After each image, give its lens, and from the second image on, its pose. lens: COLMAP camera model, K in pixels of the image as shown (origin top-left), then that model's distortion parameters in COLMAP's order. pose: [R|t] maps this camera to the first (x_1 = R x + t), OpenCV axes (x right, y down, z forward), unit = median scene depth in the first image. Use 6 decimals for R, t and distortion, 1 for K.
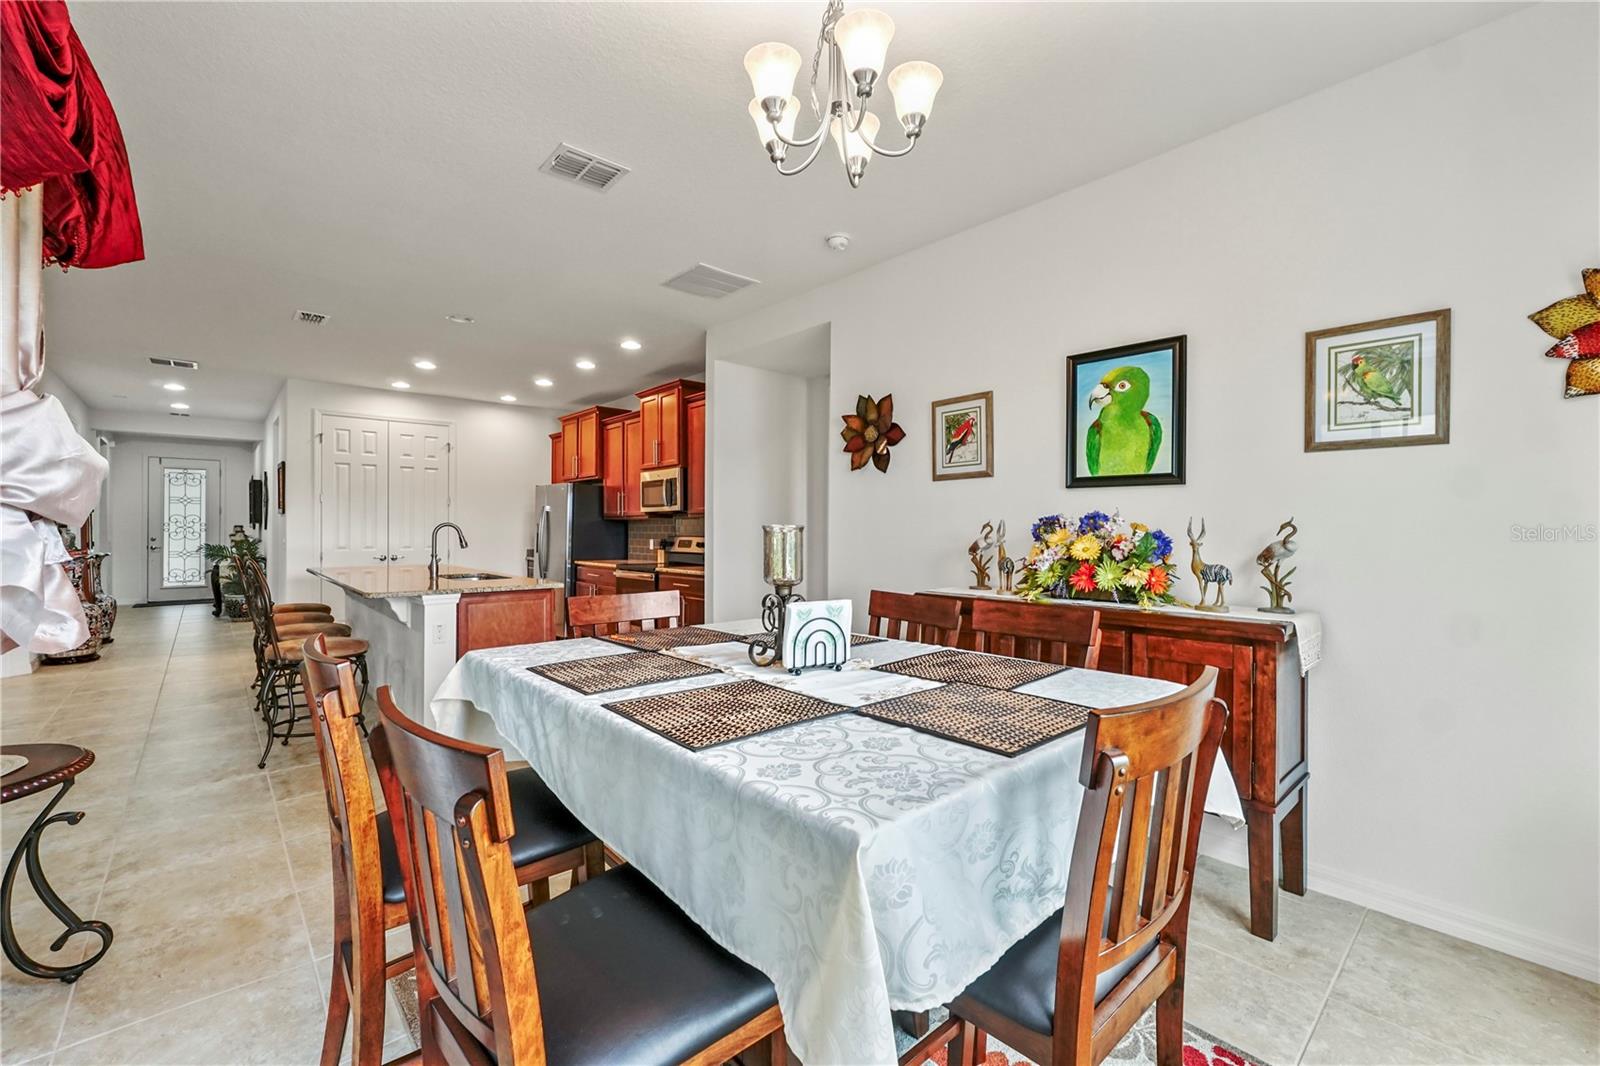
lens RADIAL K [[678.7, 0, 797.1], [0, 678.7, 525.3], [0, 0, 1]] dist [-0.017726, 0.006289]
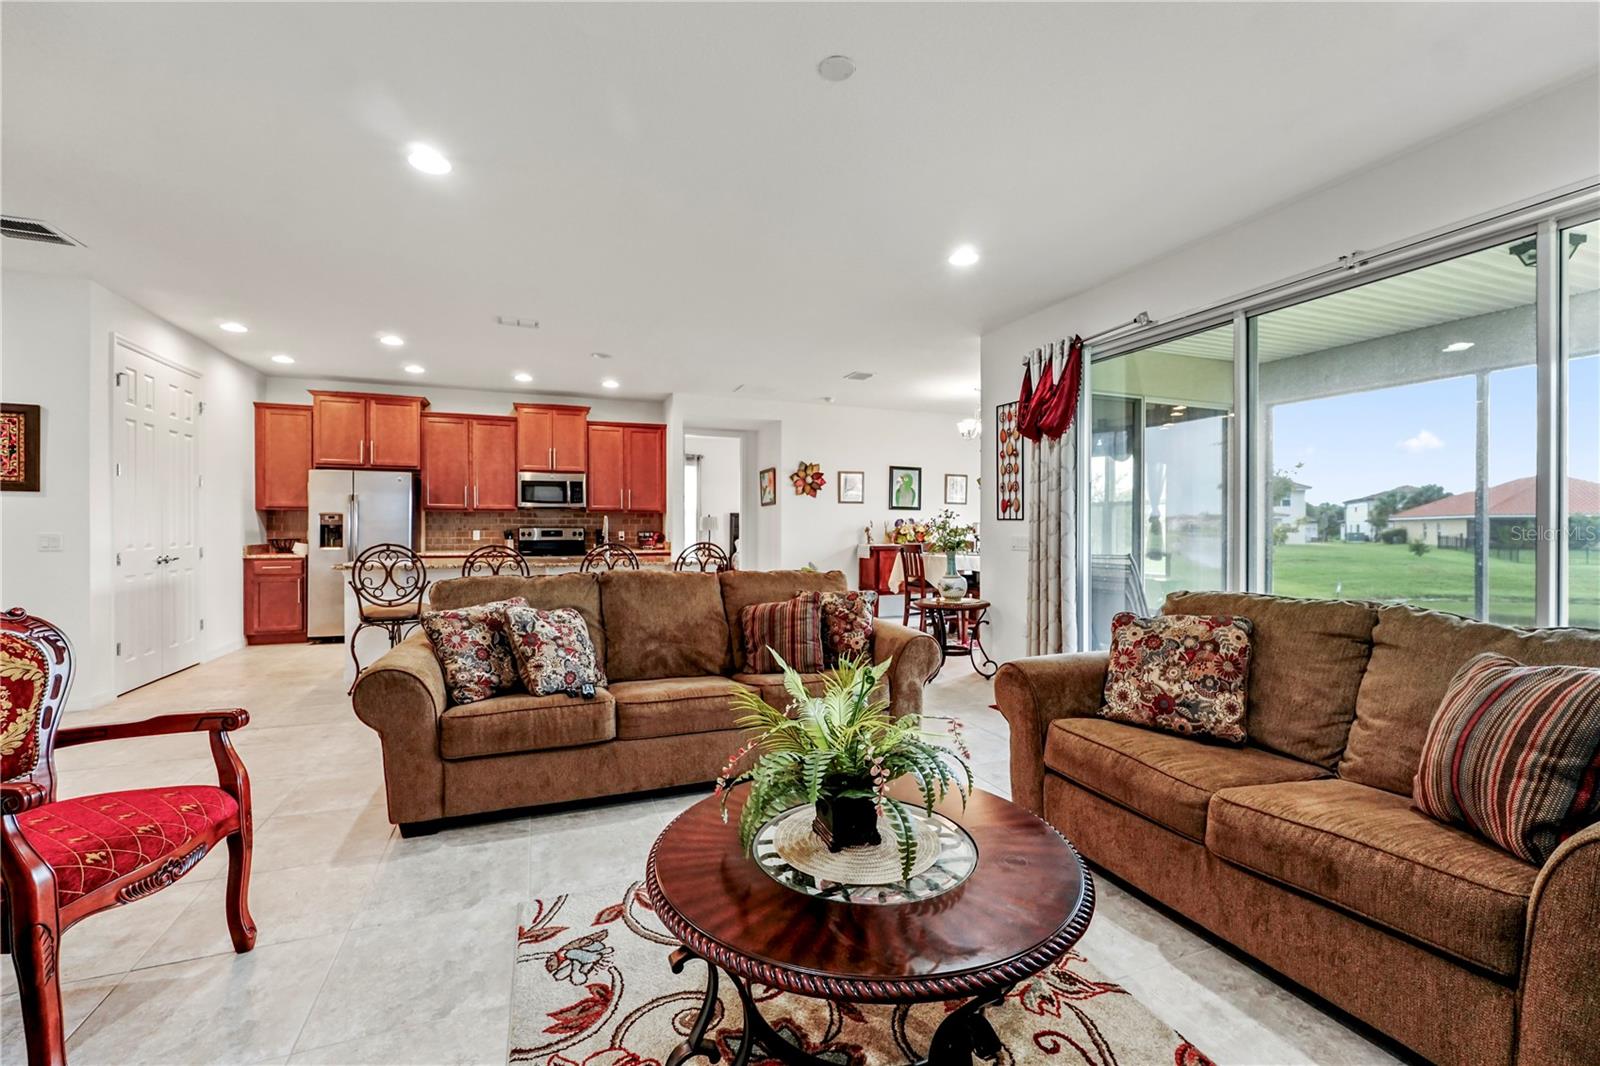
lens RADIAL K [[678.7, 0, 812.4], [0, 678.7, 528.3], [0, 0, 1]] dist [-0.017726, 0.006289]
pose [[0.333848, -0.003723, 0.942620, -1.042206], [-0.009792, 0.999925, 0.007417, 0.004068], [-0.942576, -0.011707, 0.333786, 0.126855]]
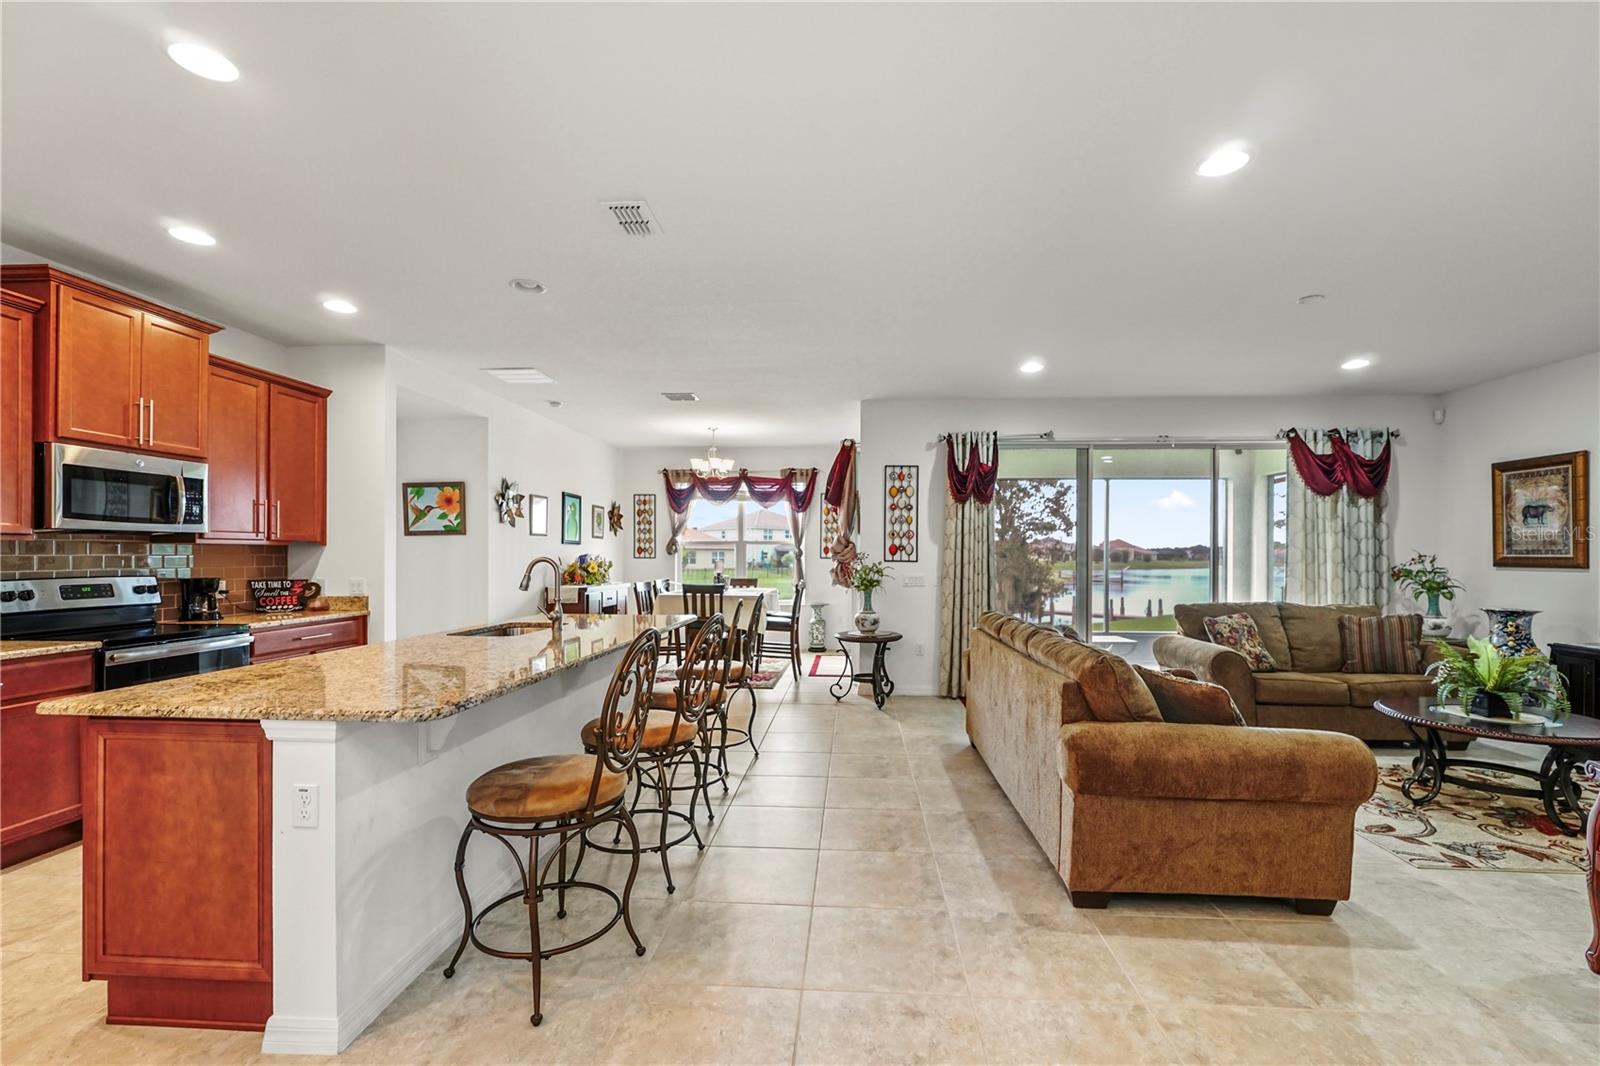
lens RADIAL K [[678.7, 0, 811.0], [0, 678.7, 559.2], [0, 0, 1]] dist [-0.017726, 0.006289]
pose [[-0.706624, -0.009324, 0.707528, -0.834467], [-0.011731, 0.999930, 0.001462, -0.004335], [-0.707492, -0.007267, -0.706684, 0.865626]]
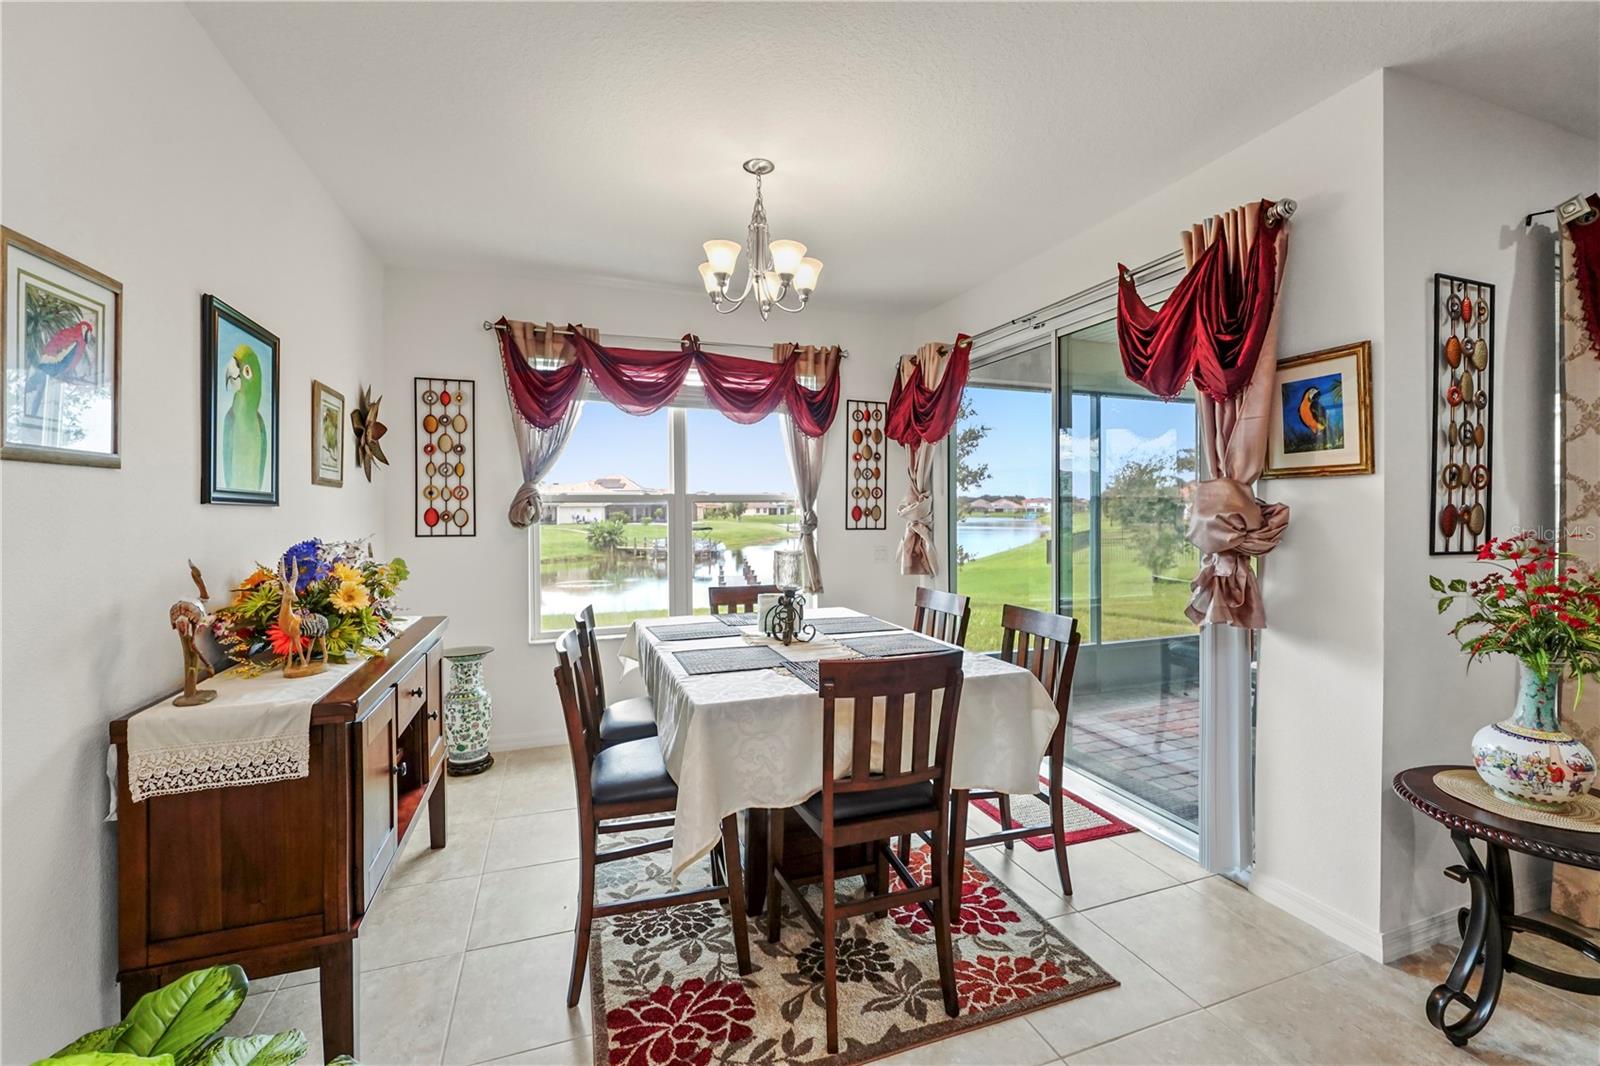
lens RADIAL K [[678.7, 0, 805.0], [0, 678.7, 513.6], [0, 0, 1]] dist [-0.017726, 0.006289]
pose [[-0.930482, -0.002389, 0.366331, -0.140507], [-0.003515, 0.999991, -0.002405, -0.018325], [-0.366322, -0.003525, -0.930481, 0.558036]]
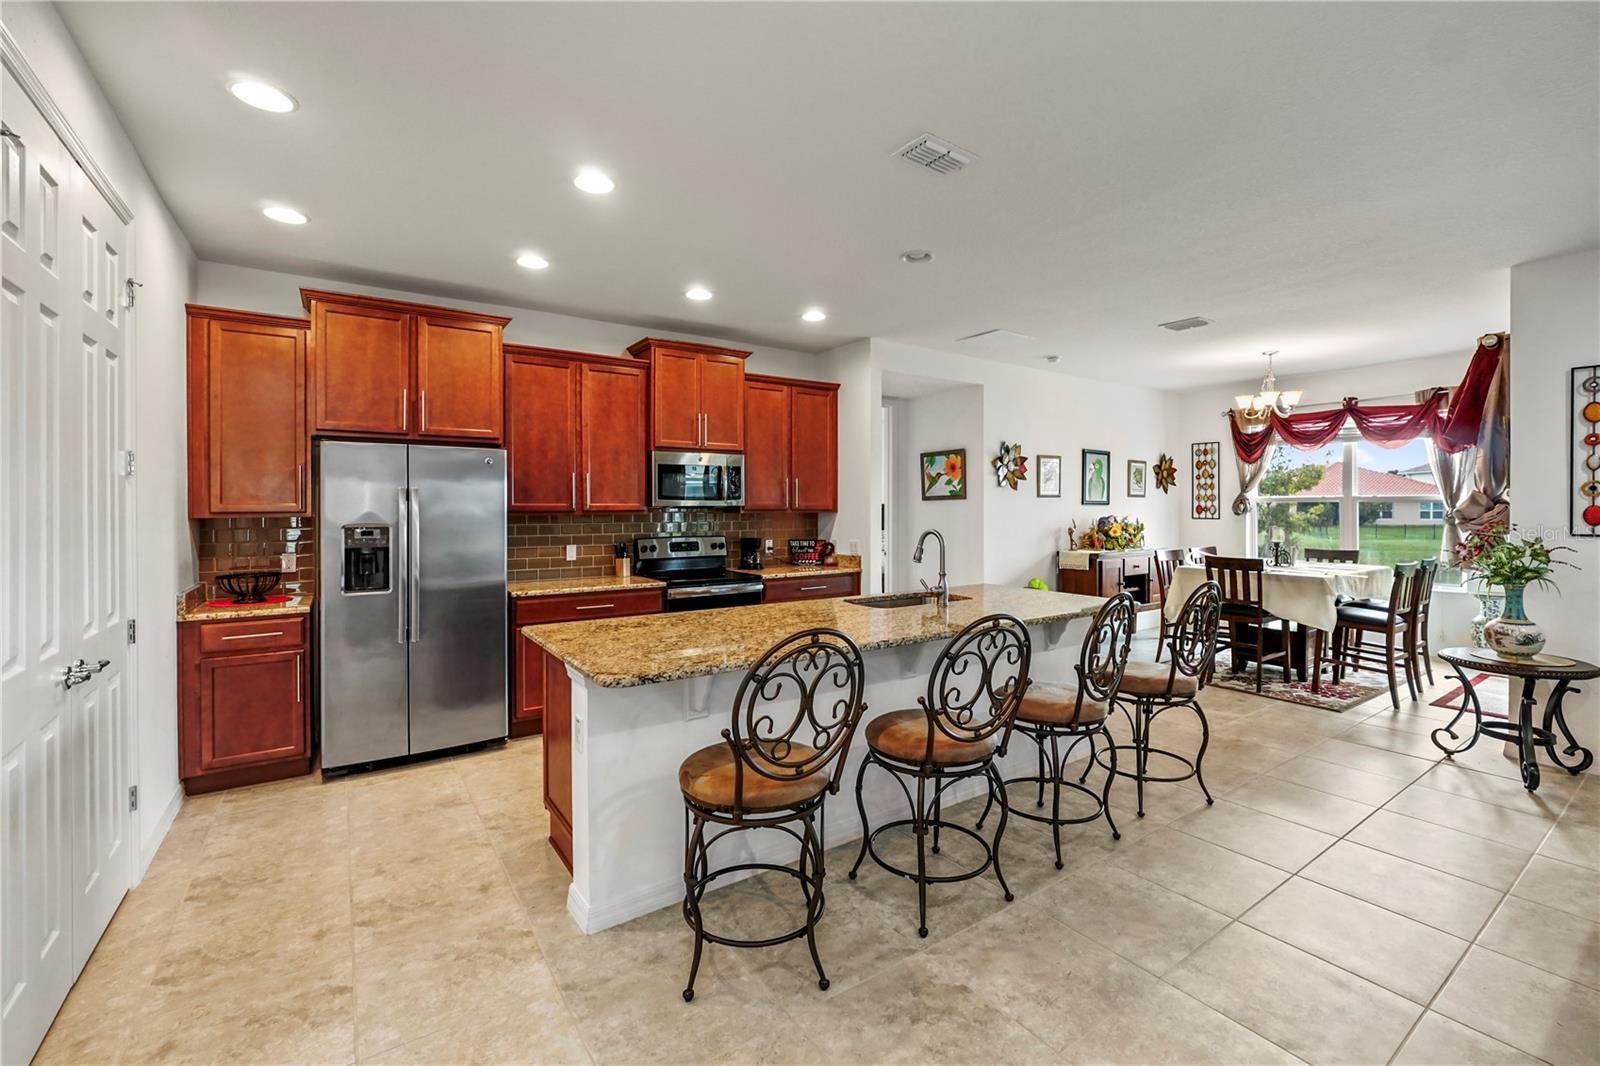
lens RADIAL K [[678.7, 0, 807.5], [0, 678.7, 511.4], [0, 0, 1]] dist [-0.017726, 0.006289]
pose [[0.112838, -0.010488, 0.993558, -0.836076], [-0.006885, 0.999912, 0.011337, -0.020777], [-0.993590, -0.008120, 0.112756, 0.684675]]
